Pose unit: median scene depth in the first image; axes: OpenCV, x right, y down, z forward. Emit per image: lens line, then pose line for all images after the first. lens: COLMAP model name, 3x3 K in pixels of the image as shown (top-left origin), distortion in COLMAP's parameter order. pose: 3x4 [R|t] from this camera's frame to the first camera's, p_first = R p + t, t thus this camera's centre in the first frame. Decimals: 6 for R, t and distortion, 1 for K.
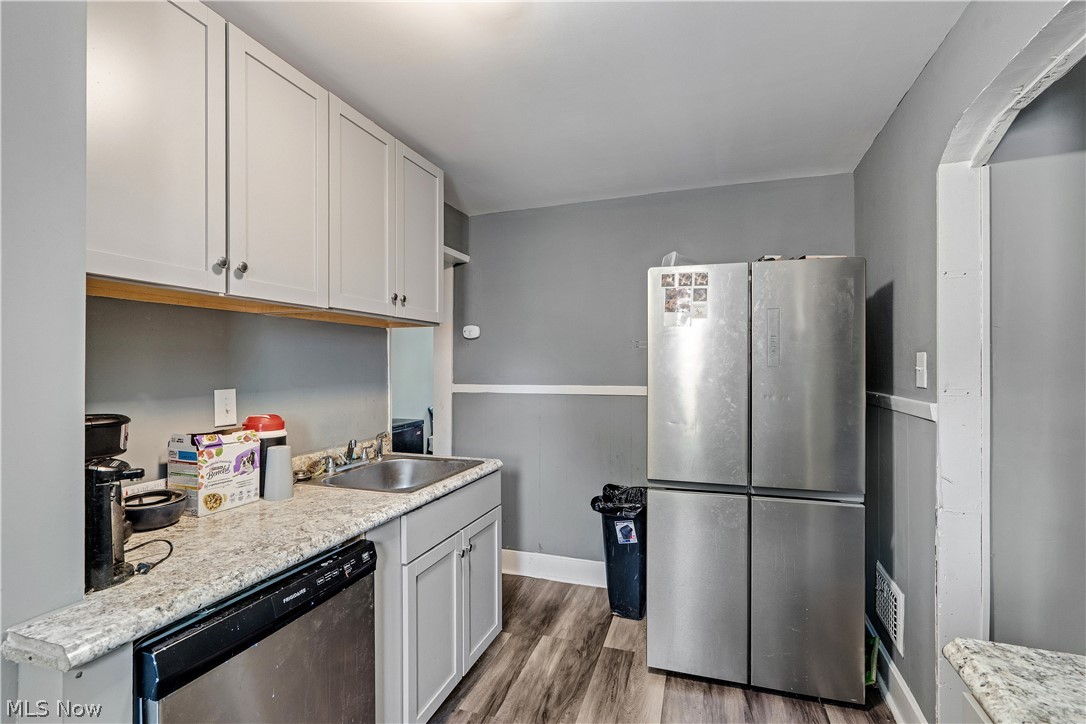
lens RADIAL K [[504.9, 0, 543.3], [0, 504.9, 367.3], [0, 0, 1]] dist [-0.001104, 0.002233]
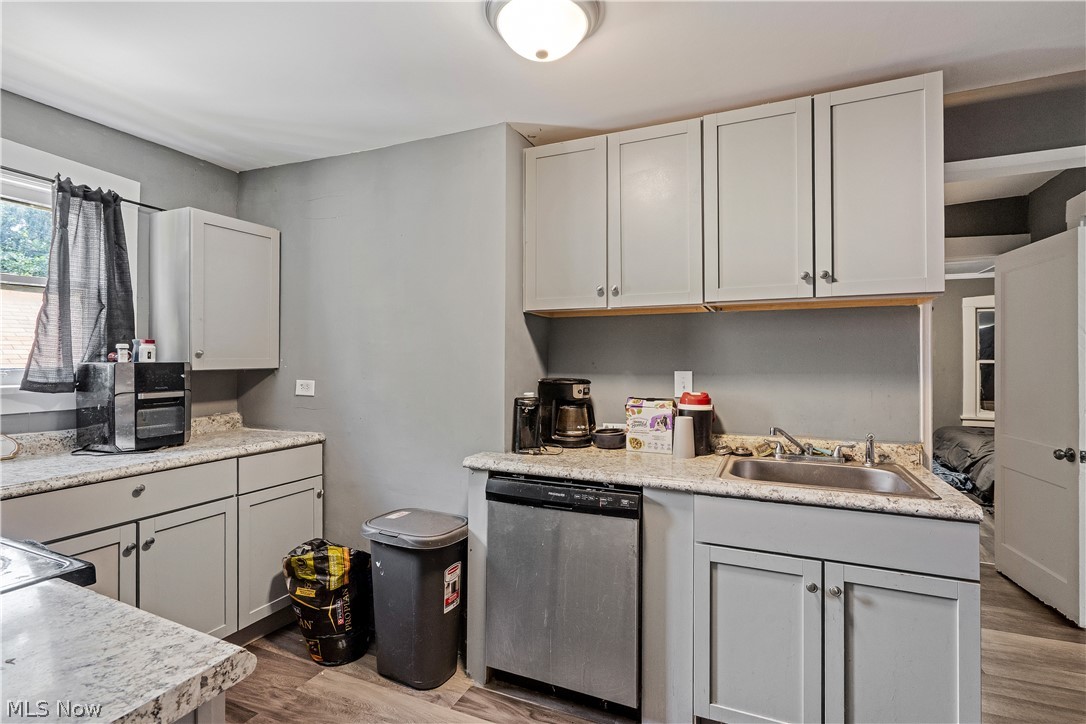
lens RADIAL K [[504.9, 0, 545.4], [0, 504.9, 359.4], [0, 0, 1]] dist [-0.001104, 0.002233]
pose [[-0.073553, 0.002295, -0.997289, 0.874964], [-0.003552, 0.999990, 0.002563, 0.010890], [0.997285, 0.003731, -0.073545, 0.837706]]
